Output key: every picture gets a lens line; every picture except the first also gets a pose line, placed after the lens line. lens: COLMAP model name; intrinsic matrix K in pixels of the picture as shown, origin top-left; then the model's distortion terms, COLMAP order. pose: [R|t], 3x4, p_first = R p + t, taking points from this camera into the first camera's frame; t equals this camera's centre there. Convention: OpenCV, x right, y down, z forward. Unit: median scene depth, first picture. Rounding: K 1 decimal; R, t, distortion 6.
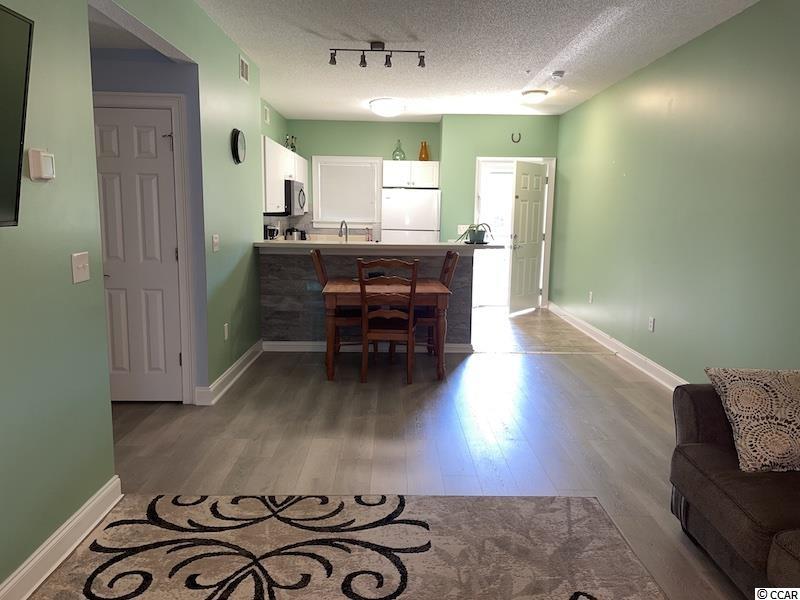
lens RADIAL K [[610.8, 0, 401.6], [0, 610.8, 300.4], [0, 0, 1]] dist [0.045810, -0.068400]
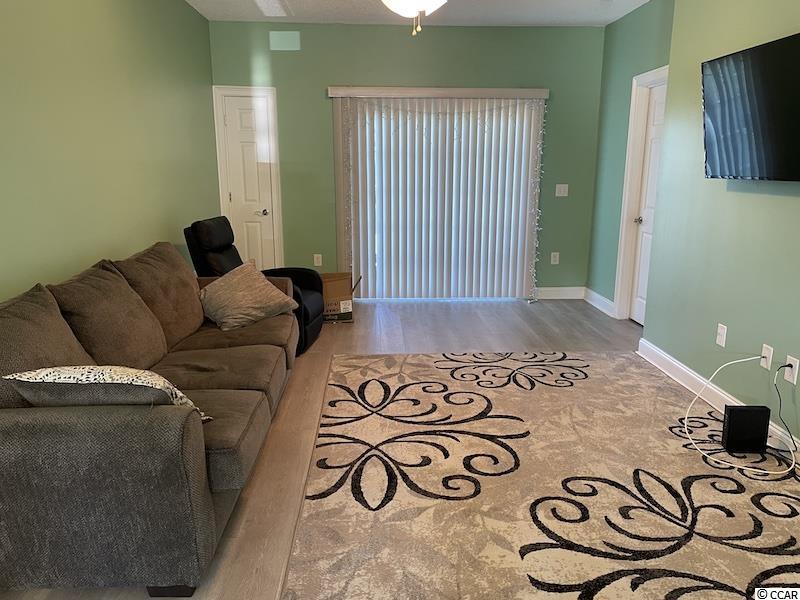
lens RADIAL K [[610.8, 0, 398.5], [0, 610.8, 300.9], [0, 0, 1]] dist [0.045810, -0.068400]
pose [[-0.999338, -0.008974, -0.035243, 0.258028], [-0.021077, 0.932649, 0.360169, -0.251834], [0.029638, 0.360673, -0.932221, 1.707600]]
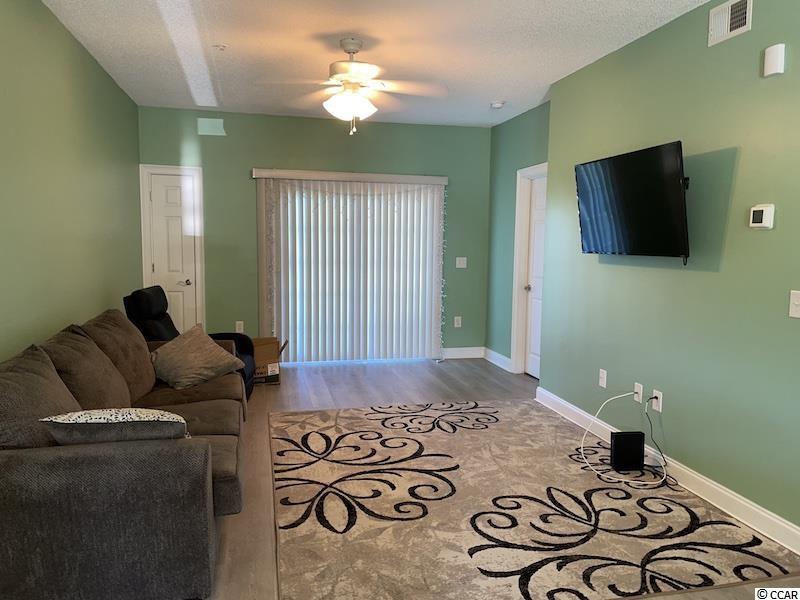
lens RADIAL K [[610.8, 0, 399.4], [0, 610.8, 298.8], [0, 0, 1]] dist [0.045810, -0.068400]
pose [[-0.976365, -0.004831, -0.216075, 0.405905], [-0.057735, 0.969249, 0.239213, -0.286551], [0.208274, 0.246034, -0.946620, 1.910815]]
